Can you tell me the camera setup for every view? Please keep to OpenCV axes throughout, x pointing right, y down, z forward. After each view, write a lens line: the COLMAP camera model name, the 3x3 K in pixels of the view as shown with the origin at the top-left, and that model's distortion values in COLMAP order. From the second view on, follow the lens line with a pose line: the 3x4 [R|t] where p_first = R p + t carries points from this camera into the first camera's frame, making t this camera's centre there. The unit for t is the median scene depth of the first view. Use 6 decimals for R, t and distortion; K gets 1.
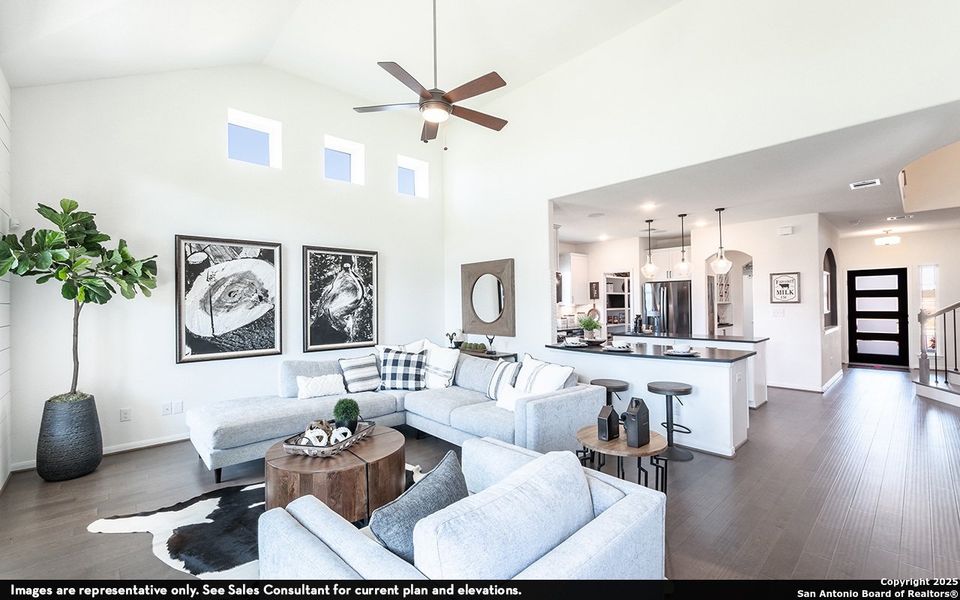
lens RADIAL K [[405.9, 0, 480.0], [0, 405.9, 300.0], [0, 0, 1]] dist [-0.000099, 0.000327]
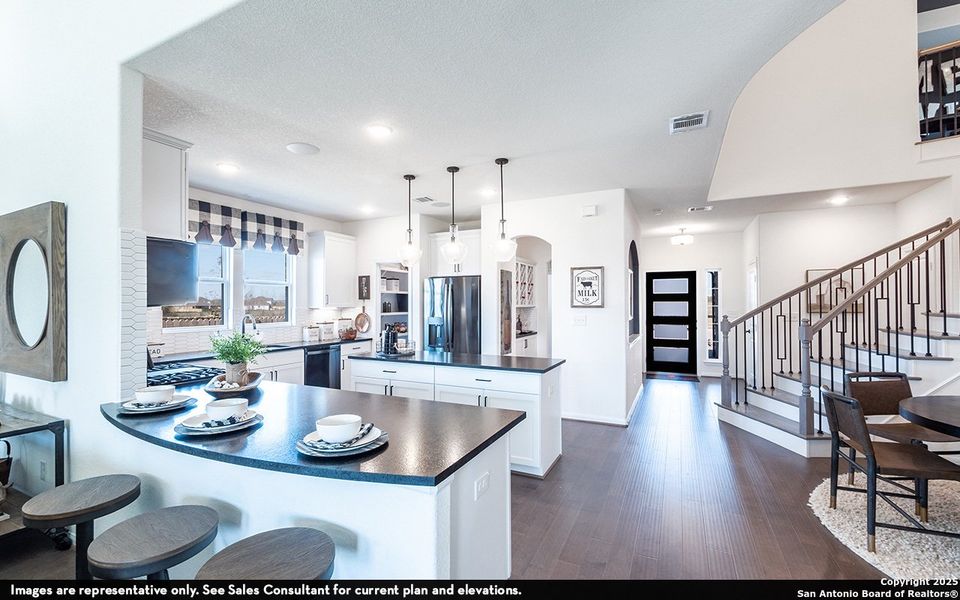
lens RADIAL K [[405.9, 0, 480.0], [0, 405.9, 300.0], [0, 0, 1]] dist [-0.000099, 0.000327]
pose [[0.931871, 0.012842, 0.362562, 0.236023], [-0.011363, 0.999916, -0.006211, 0.000529], [-0.362612, 0.001668, 0.931939, 0.298483]]
